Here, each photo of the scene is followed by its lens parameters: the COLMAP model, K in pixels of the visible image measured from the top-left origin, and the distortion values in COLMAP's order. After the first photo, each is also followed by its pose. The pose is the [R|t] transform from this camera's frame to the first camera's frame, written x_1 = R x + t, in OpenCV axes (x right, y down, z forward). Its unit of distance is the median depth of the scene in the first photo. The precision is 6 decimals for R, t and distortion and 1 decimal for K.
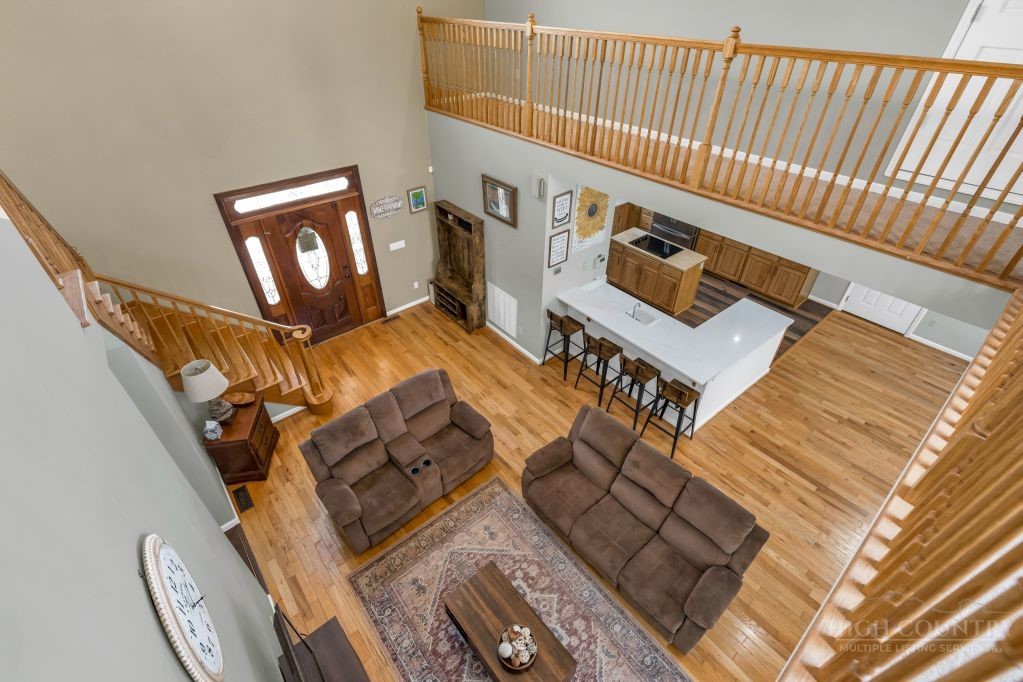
lens RADIAL K [[458.9, 0, 511.2], [0, 458.9, 340.1], [0, 0, 1]] dist [0.000311, 0.000075]
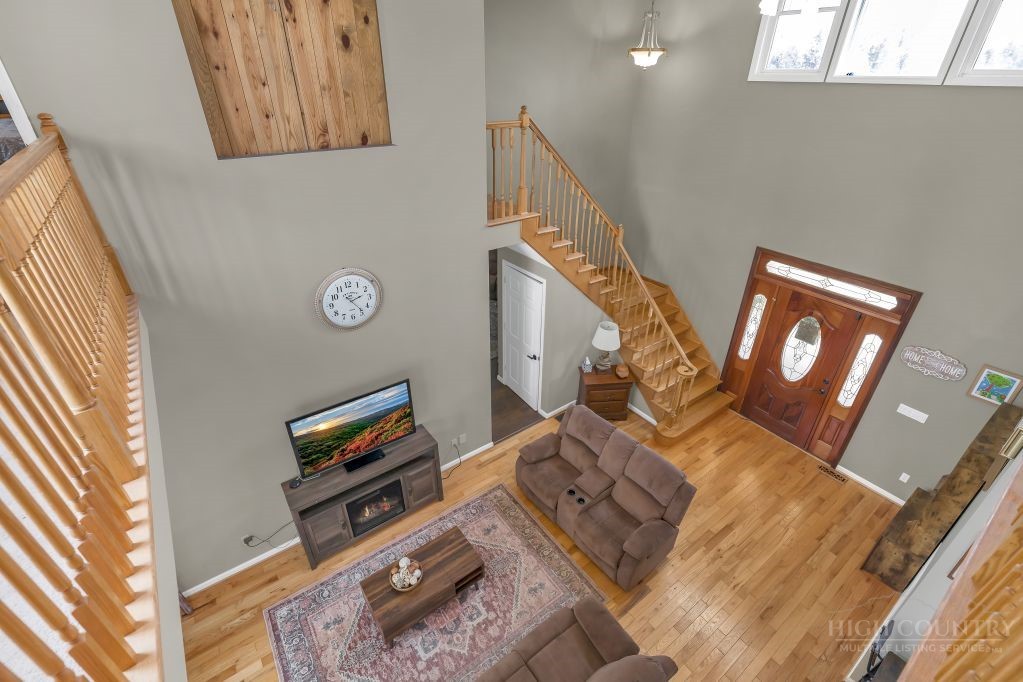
lens RADIAL K [[458.9, 0, 513.5], [0, 458.9, 345.3], [0, 0, 1]] dist [0.000311, 0.000075]
pose [[-0.065981, 0.507535, -0.859101, 0.463189], [-0.615686, 0.656829, 0.435324, -0.273567], [0.785224, 0.557659, 0.269145, 0.358222]]
